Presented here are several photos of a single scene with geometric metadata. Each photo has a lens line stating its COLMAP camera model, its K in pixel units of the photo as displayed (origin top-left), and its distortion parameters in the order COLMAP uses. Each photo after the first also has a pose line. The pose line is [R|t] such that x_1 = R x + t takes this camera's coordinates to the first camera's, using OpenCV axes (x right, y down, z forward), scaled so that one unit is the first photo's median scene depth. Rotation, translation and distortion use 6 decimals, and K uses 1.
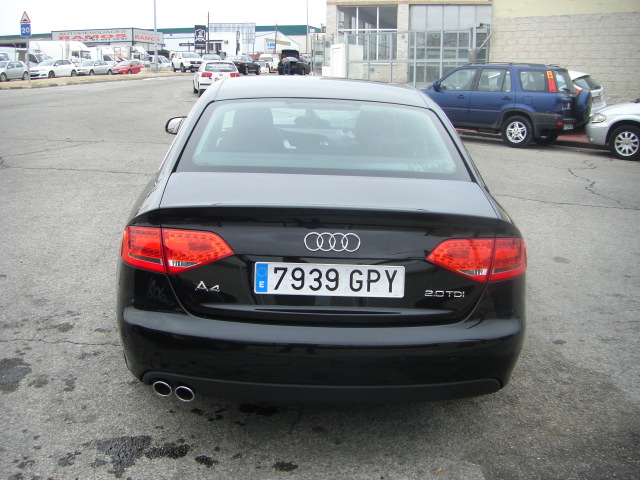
lens RADIAL K [[730.8, 0, 309.6], [0, 730.8, 241.7], [0, 0, 1]] dist [-0.195984, 0.126091]
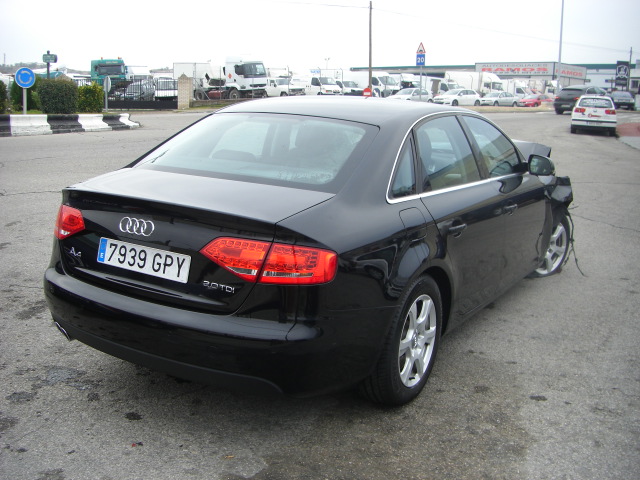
lens RADIAL K [[730.8, 0, 309.6], [0, 730.8, 241.7], [0, 0, 1]] dist [-0.195984, 0.126091]
pose [[0.830902, 0.115741, -0.544248, 0.794483], [-0.140275, 0.990106, -0.003601, -0.009045], [0.538446, 0.079336, 0.838917, 0.135464]]
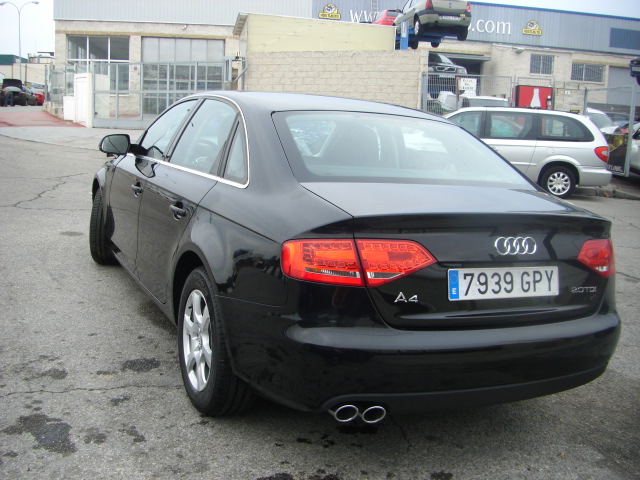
lens RADIAL K [[730.8, 0, 309.6], [0, 730.8, 241.7], [0, 0, 1]] dist [-0.195984, 0.126091]
pose [[0.919230, -0.034889, 0.392172, -0.561477], [0.052980, 0.997968, -0.035400, 0.013505], [-0.390140, 0.053318, 0.919211, 0.139722]]
